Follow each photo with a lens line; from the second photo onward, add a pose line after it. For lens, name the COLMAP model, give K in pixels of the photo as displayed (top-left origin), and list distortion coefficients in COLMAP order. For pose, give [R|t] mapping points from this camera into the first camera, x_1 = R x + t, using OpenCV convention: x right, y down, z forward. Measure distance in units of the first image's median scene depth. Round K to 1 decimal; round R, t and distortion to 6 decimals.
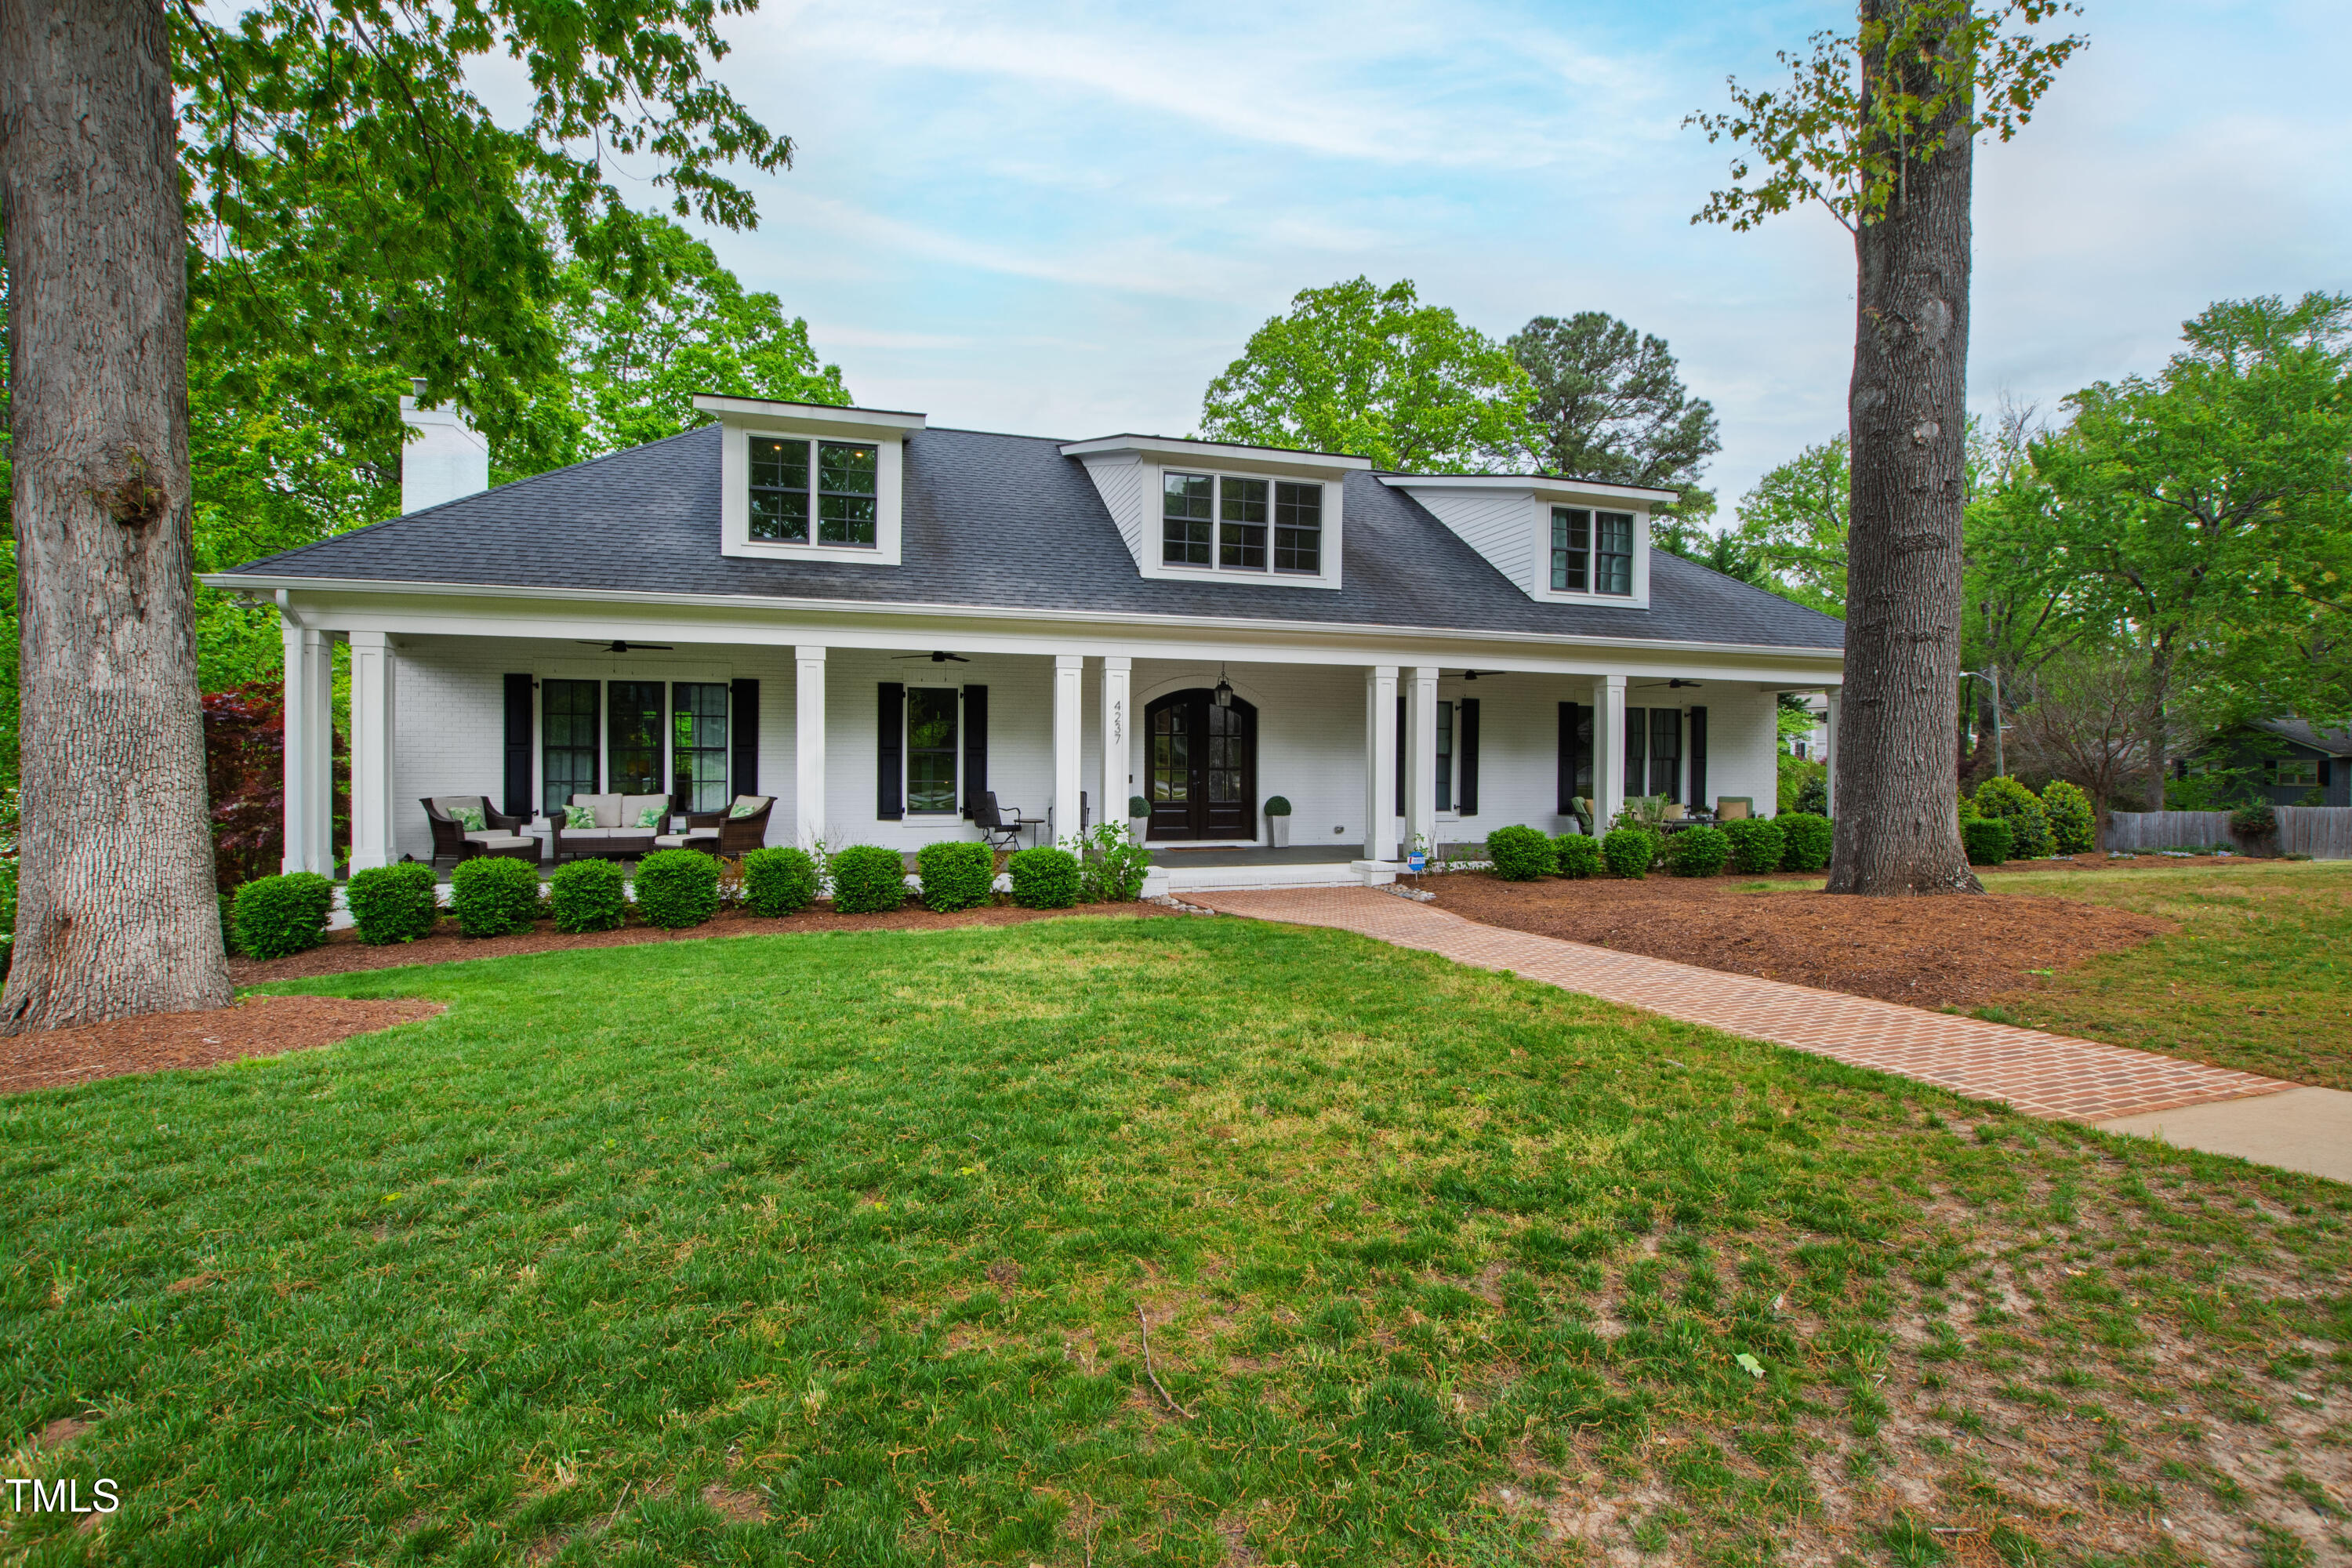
lens RADIAL K [[1034.4, 0, 1175.9], [0, 1034.4, 830.4], [0, 0, 1]] dist [-0.029430, -0.000303]
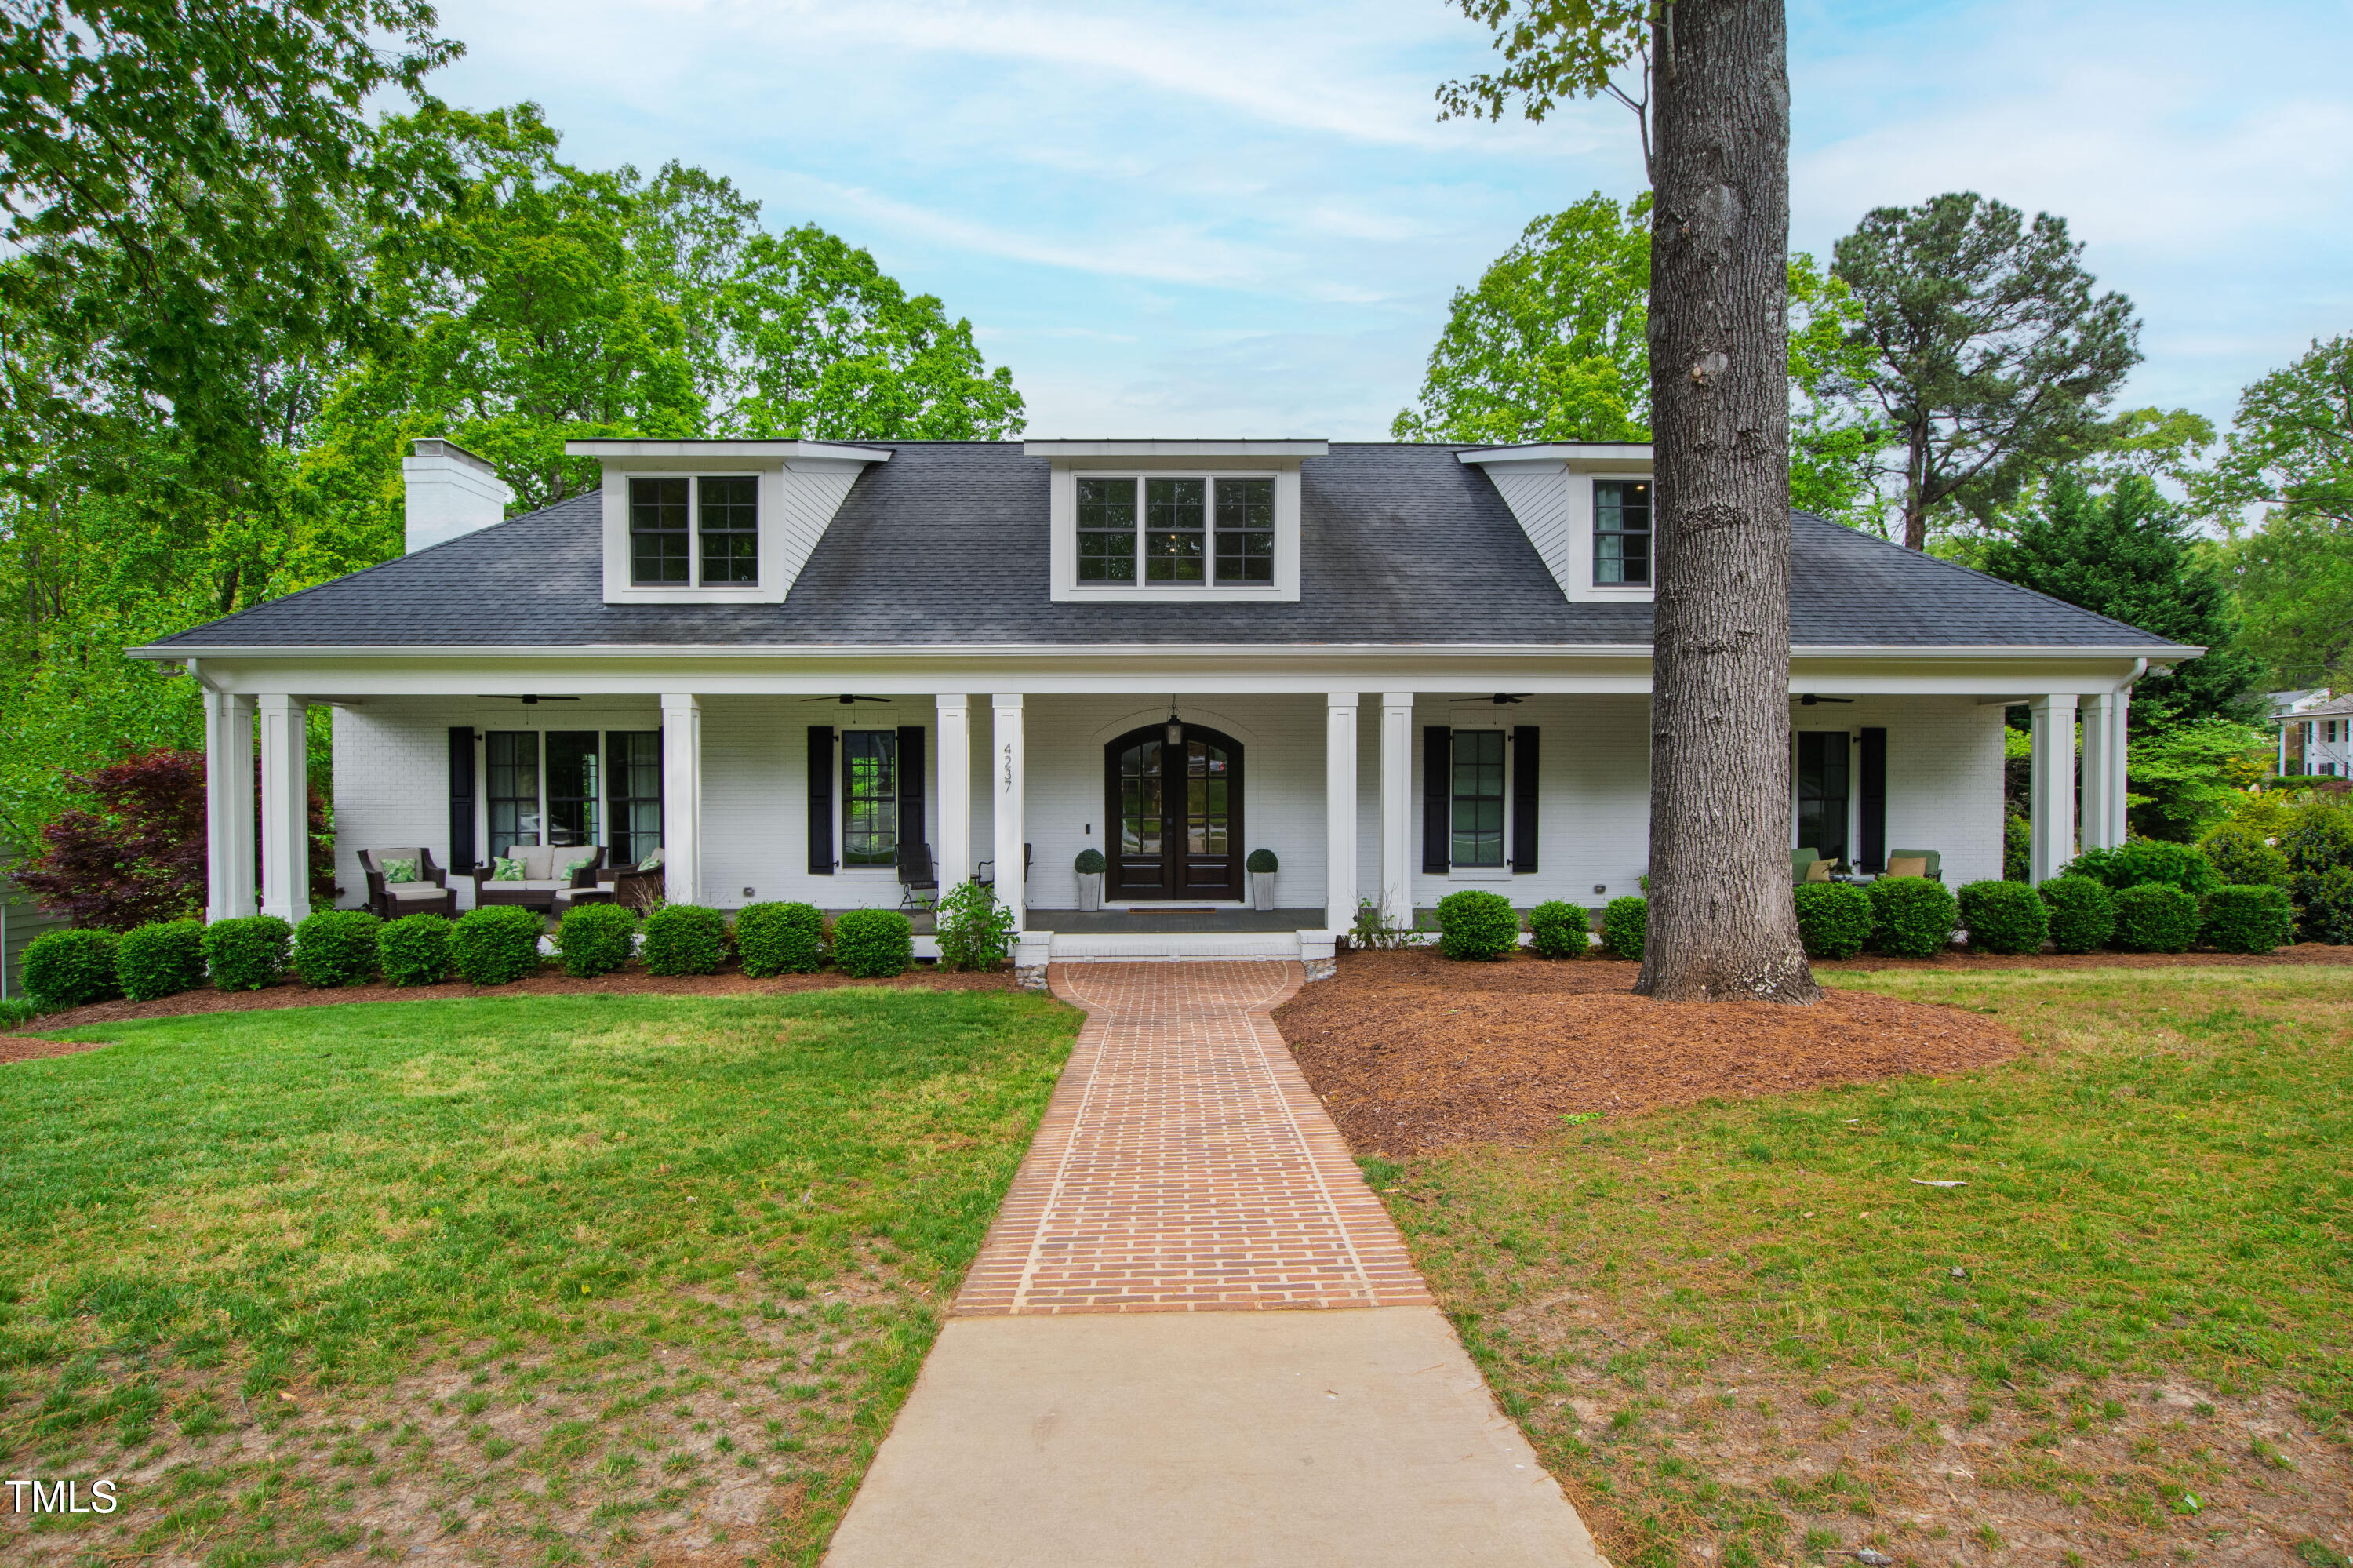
lens RADIAL K [[1221.4, 0, 1176.5], [0, 1221.4, 855.0], [0, 0, 1]] dist [-0.022095, -0.000083]
pose [[0.963291, 0.005131, -0.268410, 0.330550], [-0.009816, 0.999822, -0.016117, -0.013026], [0.268279, 0.018160, 0.963170, 0.033644]]
